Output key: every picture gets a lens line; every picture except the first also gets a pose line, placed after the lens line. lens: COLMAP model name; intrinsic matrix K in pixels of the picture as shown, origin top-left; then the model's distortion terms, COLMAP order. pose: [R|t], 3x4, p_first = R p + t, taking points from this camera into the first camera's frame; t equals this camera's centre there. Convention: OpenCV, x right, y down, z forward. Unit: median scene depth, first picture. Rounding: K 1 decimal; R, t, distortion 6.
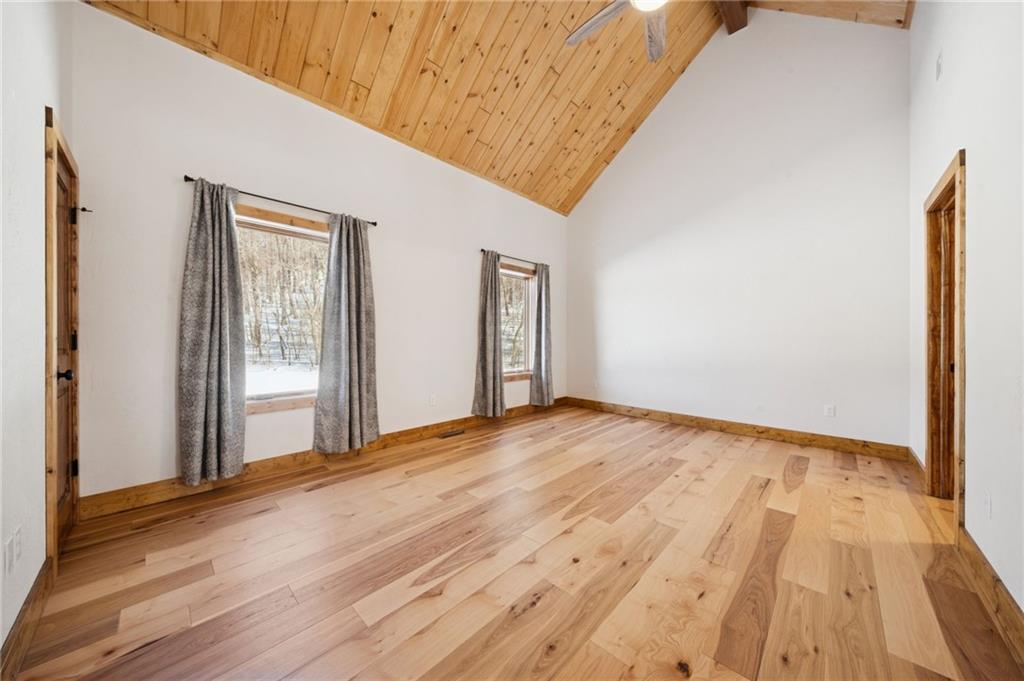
lens RADIAL K [[344.7, 0, 511.6], [0, 344.7, 340.2], [0, 0, 1]] dist [0.003318, 0.000171]
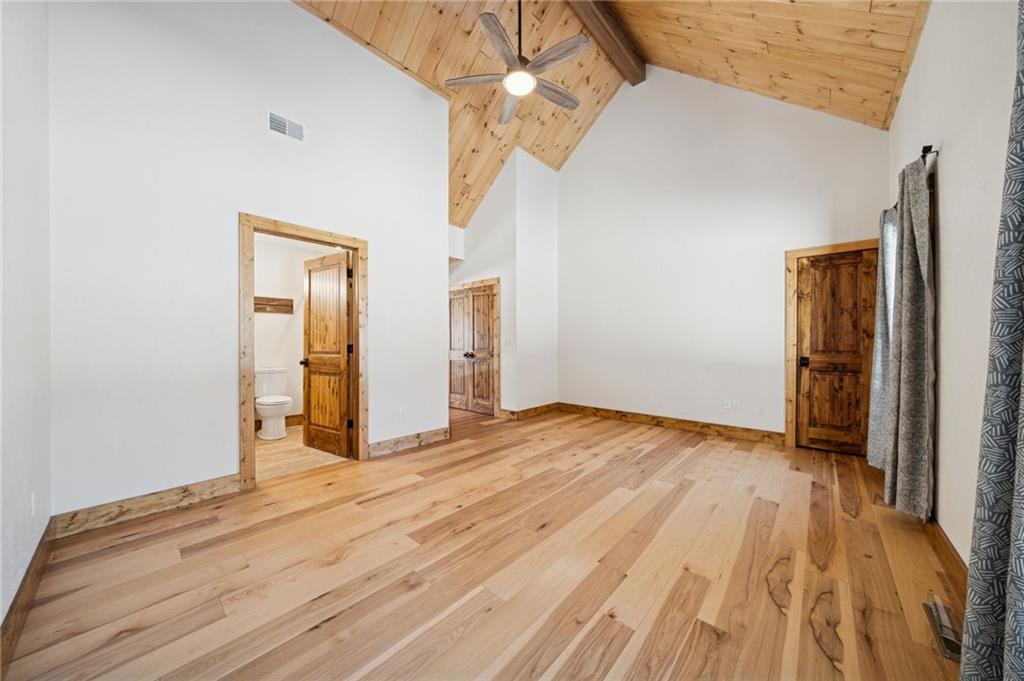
lens RADIAL K [[344.7, 0, 512.3], [0, 344.7, 343.9], [0, 0, 1]] dist [0.003318, 0.000171]
pose [[-0.999634, -0.003634, -0.026812, 0.366291], [-0.003806, 0.999972, 0.006383, -0.012931], [0.026789, 0.006482, -0.999620, 1.826364]]
